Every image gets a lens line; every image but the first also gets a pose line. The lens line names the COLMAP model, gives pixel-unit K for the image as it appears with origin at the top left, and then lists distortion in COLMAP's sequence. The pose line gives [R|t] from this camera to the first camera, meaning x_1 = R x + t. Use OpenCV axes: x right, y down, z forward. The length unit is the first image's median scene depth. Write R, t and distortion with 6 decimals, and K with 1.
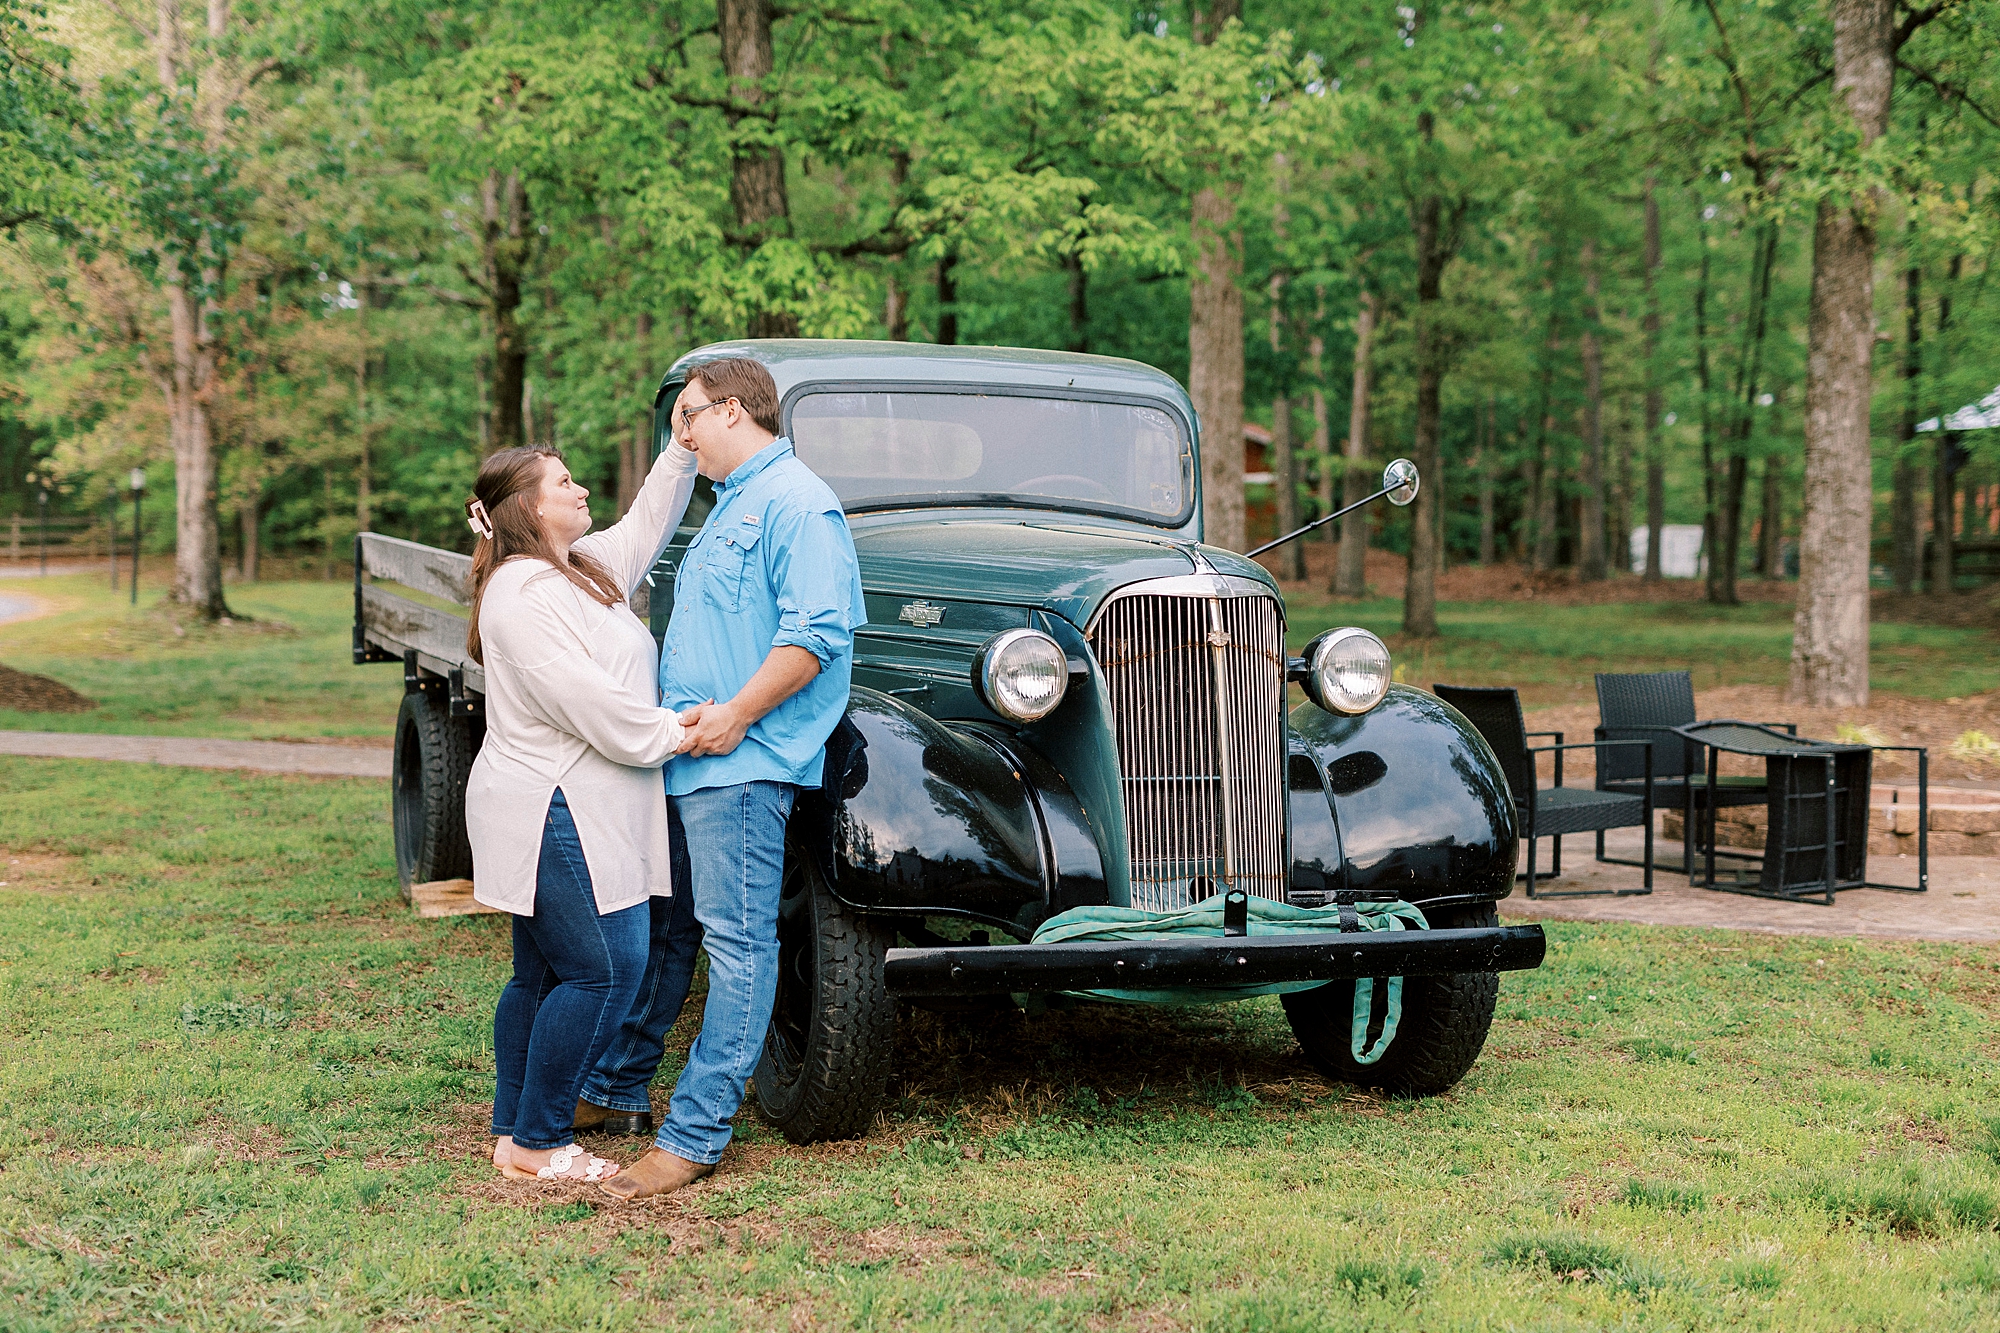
lens RADIAL K [[2940.6, 0, 999.3], [0, 2940.6, 680.4], [0, 0, 1]] dist [-0.002620, 0.000000]
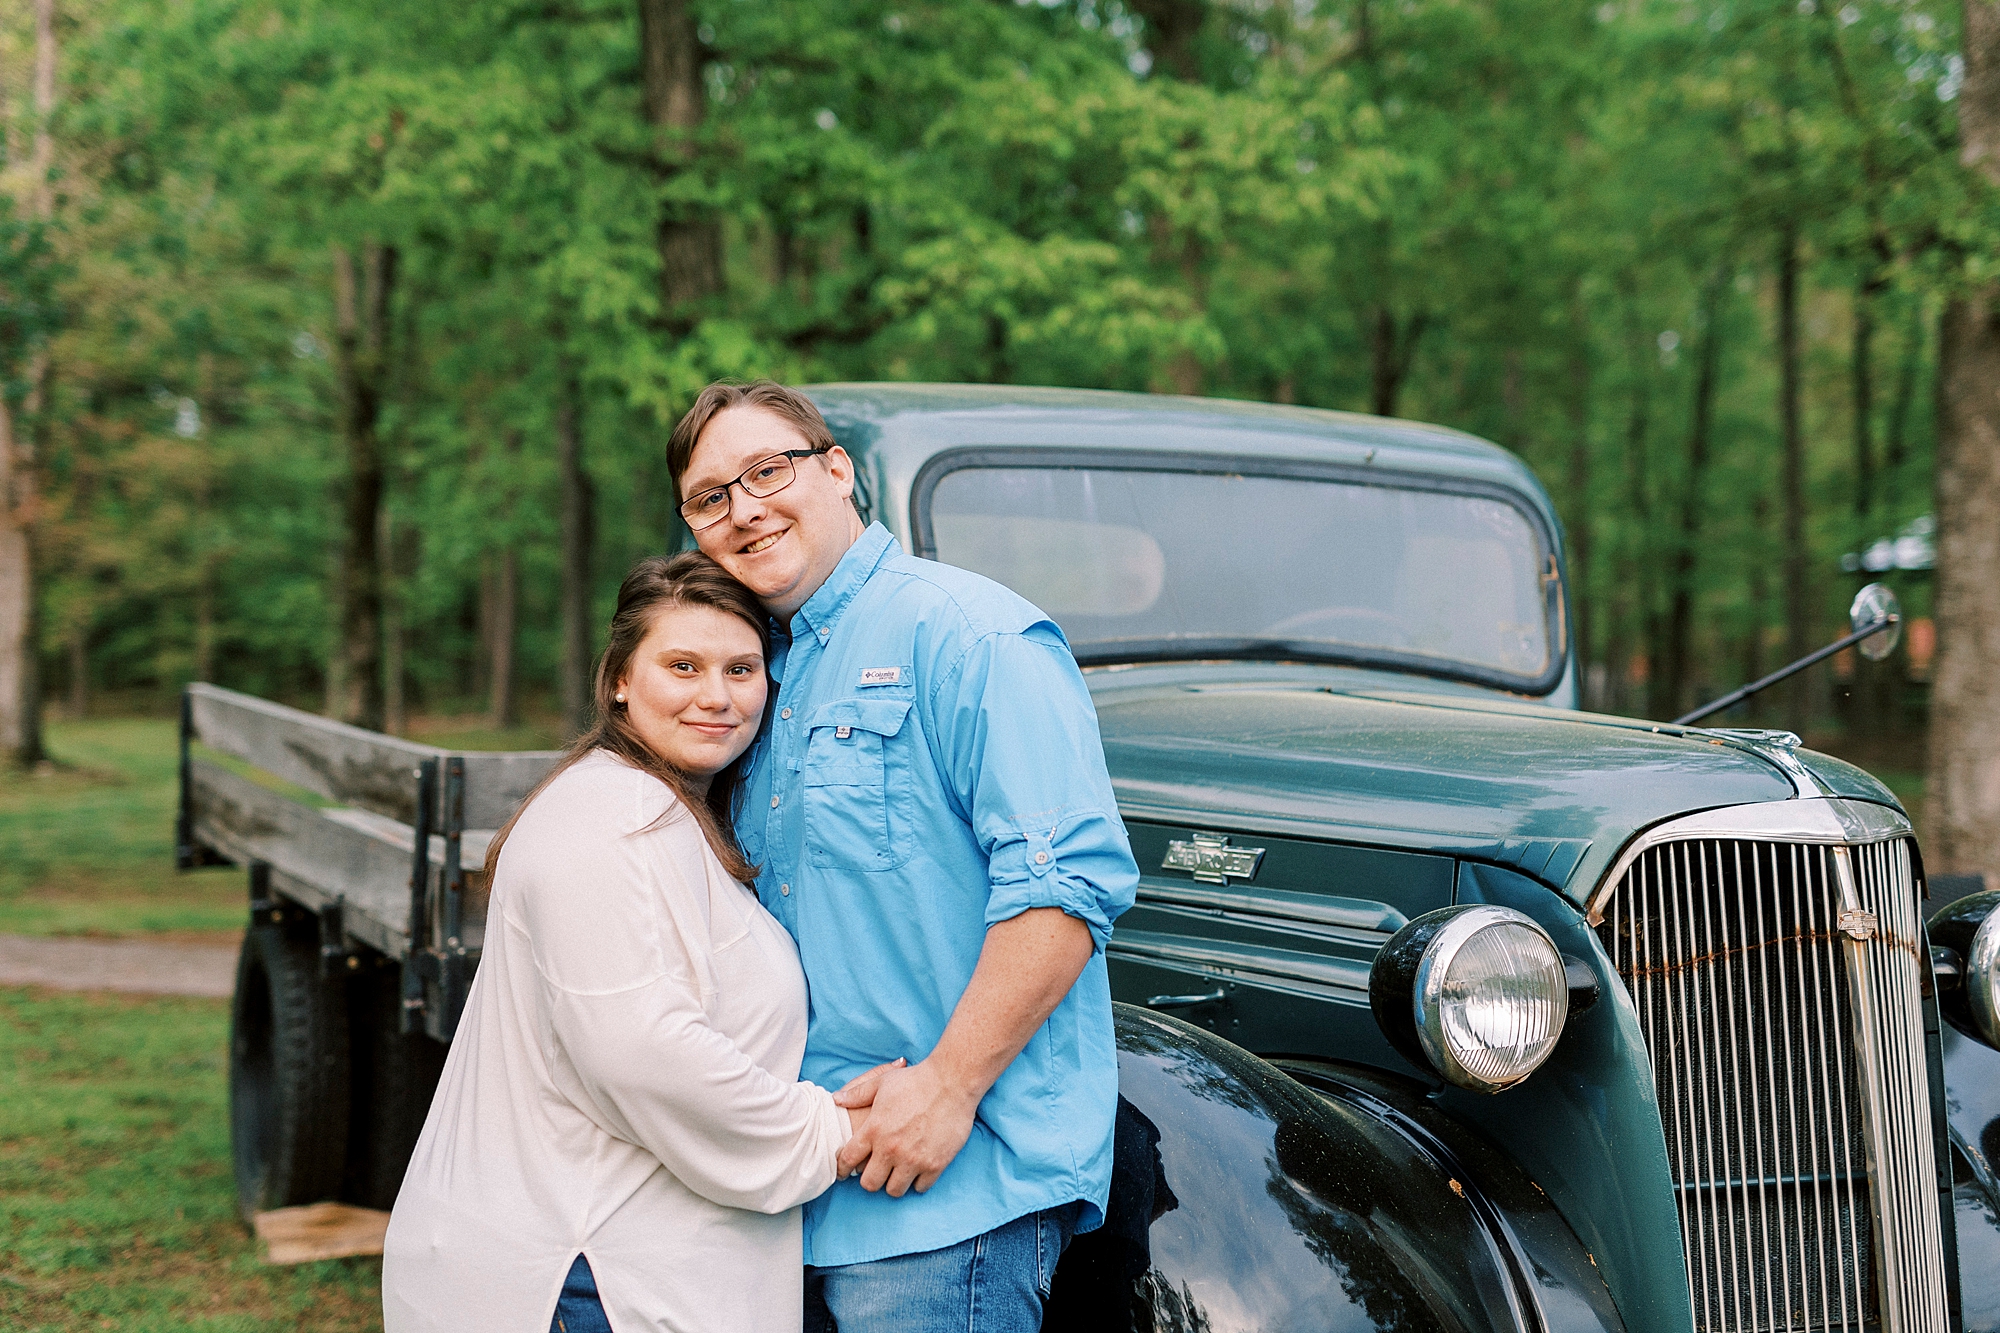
lens RADIAL K [[2940.6, 0, 1005.4], [0, 2940.6, 650.2], [0, 0, 1]] dist [-0.002620, 0.000000]
pose [[0.998571, 0.003981, 0.053300, -0.041673], [-0.000985, 0.998425, -0.056102, -0.013580], [-0.053439, 0.055969, 0.997001, 0.200423]]
